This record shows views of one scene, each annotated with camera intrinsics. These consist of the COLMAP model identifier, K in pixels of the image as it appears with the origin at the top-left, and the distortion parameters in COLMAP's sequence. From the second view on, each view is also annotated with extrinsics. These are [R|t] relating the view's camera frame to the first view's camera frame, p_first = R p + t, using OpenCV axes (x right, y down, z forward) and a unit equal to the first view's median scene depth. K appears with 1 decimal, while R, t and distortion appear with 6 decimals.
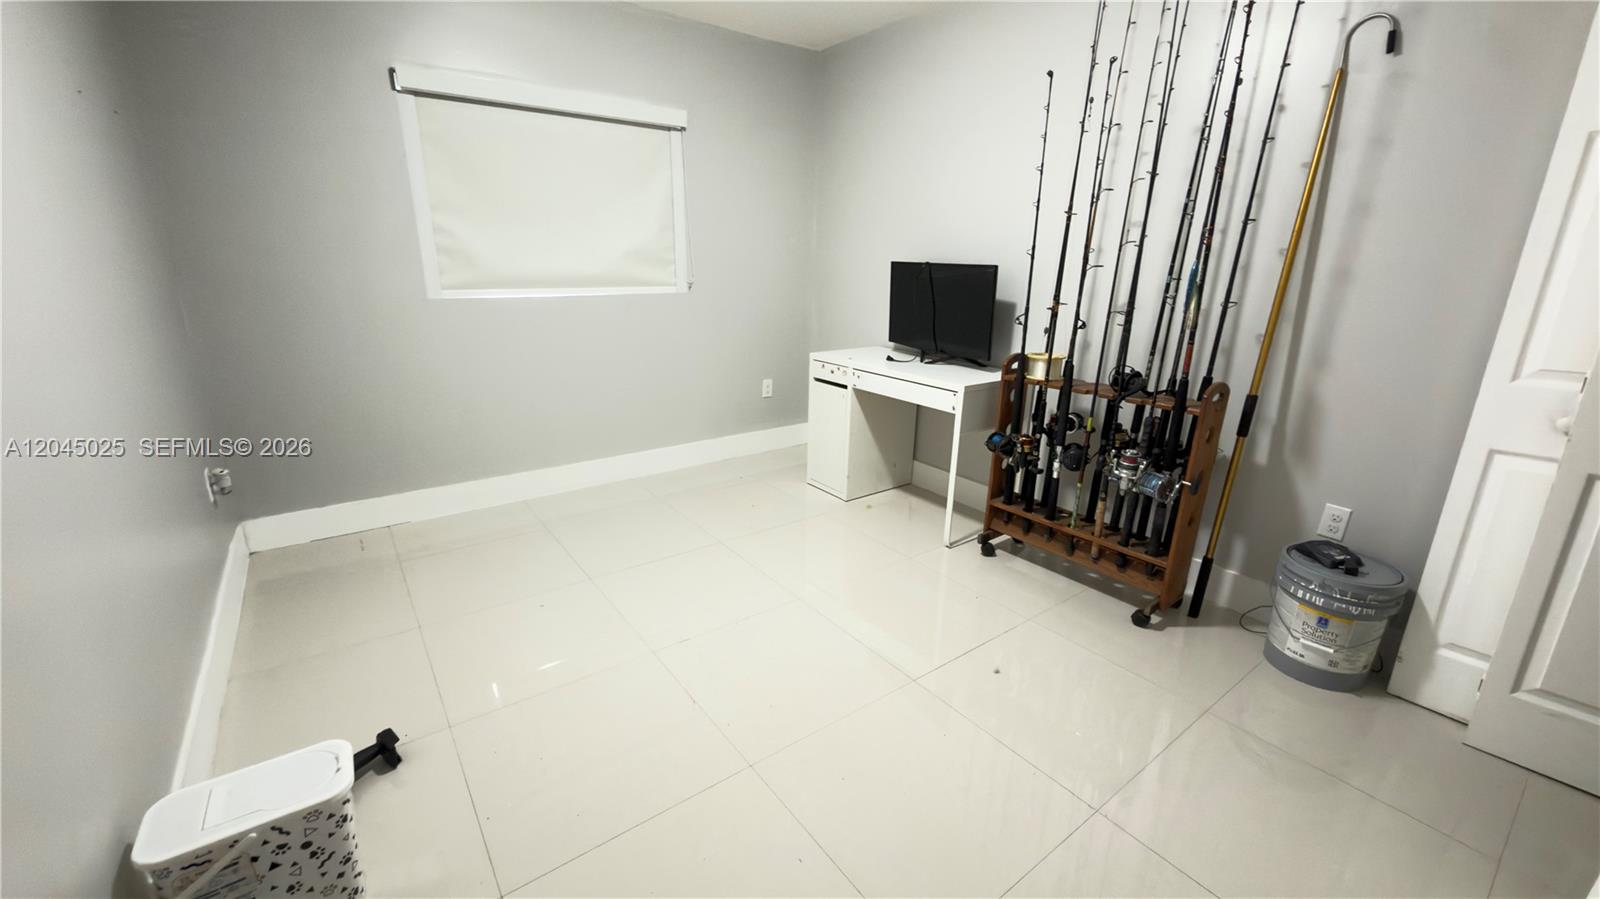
lens RADIAL K [[635.8, 0, 801.1], [0, 635.8, 453.3], [0, 0, 1]] dist [0.001922, 0.000080]
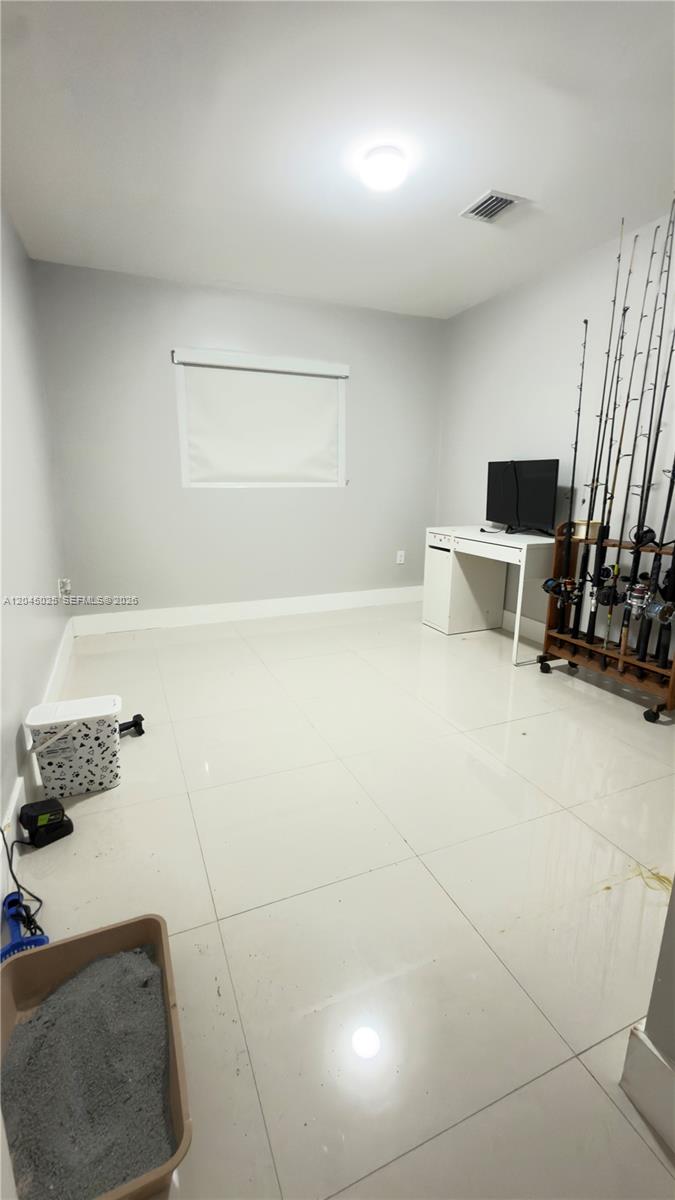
lens RADIAL K [[504.3, 0, 337.5], [0, 504.3, 600.0], [0, 0, 1]] dist [-0.000943, -0.000052]
pose [[0.972836, 0.044558, -0.227165, 0.109717], [-0.059247, 0.996542, -0.058253, 0.102334], [0.223784, 0.070130, 0.972113, -0.147841]]
